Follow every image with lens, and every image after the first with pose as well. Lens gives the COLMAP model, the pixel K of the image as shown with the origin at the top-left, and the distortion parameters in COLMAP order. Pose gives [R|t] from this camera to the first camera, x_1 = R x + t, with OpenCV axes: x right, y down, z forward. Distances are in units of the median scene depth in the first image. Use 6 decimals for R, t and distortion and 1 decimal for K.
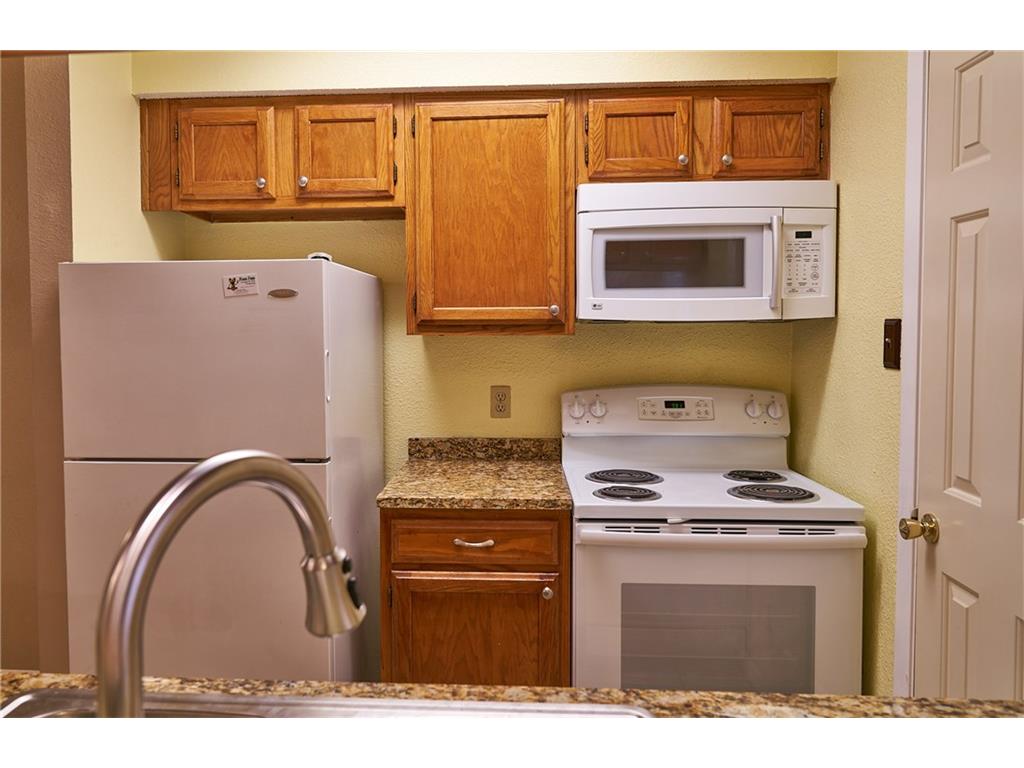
lens RADIAL K [[719.4, 0, 514.4], [0, 719.4, 379.6], [0, 0, 1]] dist [0.009712, -0.004259]
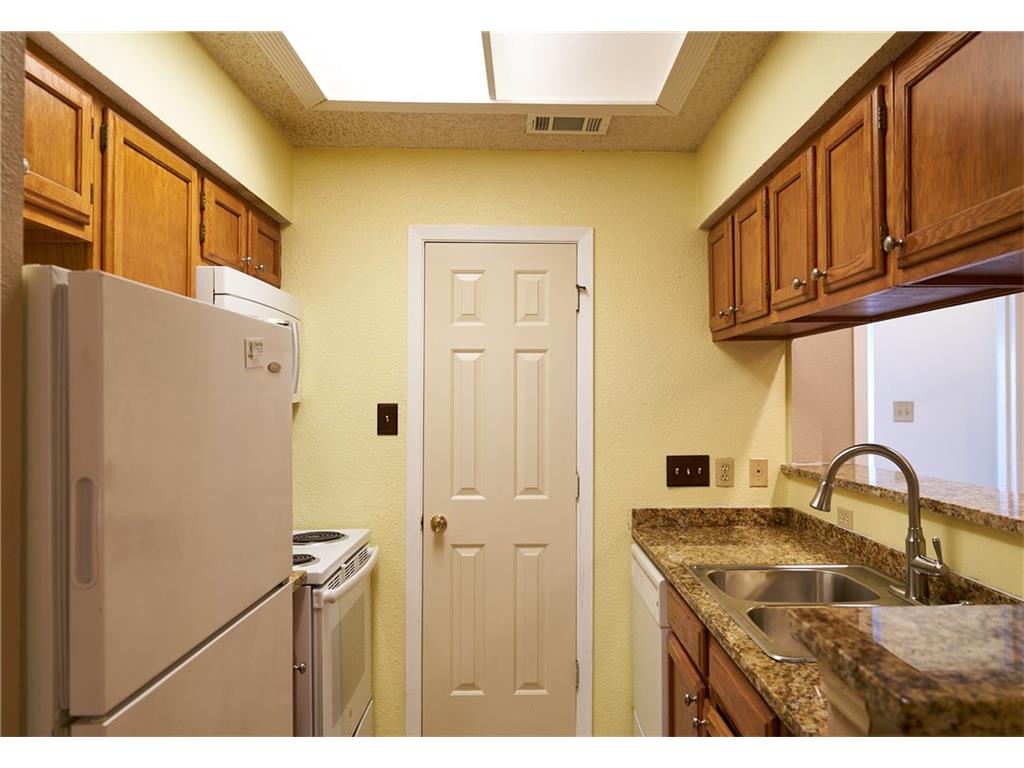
lens RADIAL K [[719.4, 0, 516.3], [0, 719.4, 388.9], [0, 0, 1]] dist [0.009712, -0.004259]
pose [[-0.019151, 0.022112, 0.999572, -1.078850], [0.082195, 0.996406, -0.020467, -0.061114], [-0.996432, 0.081768, -0.020899, 0.765979]]
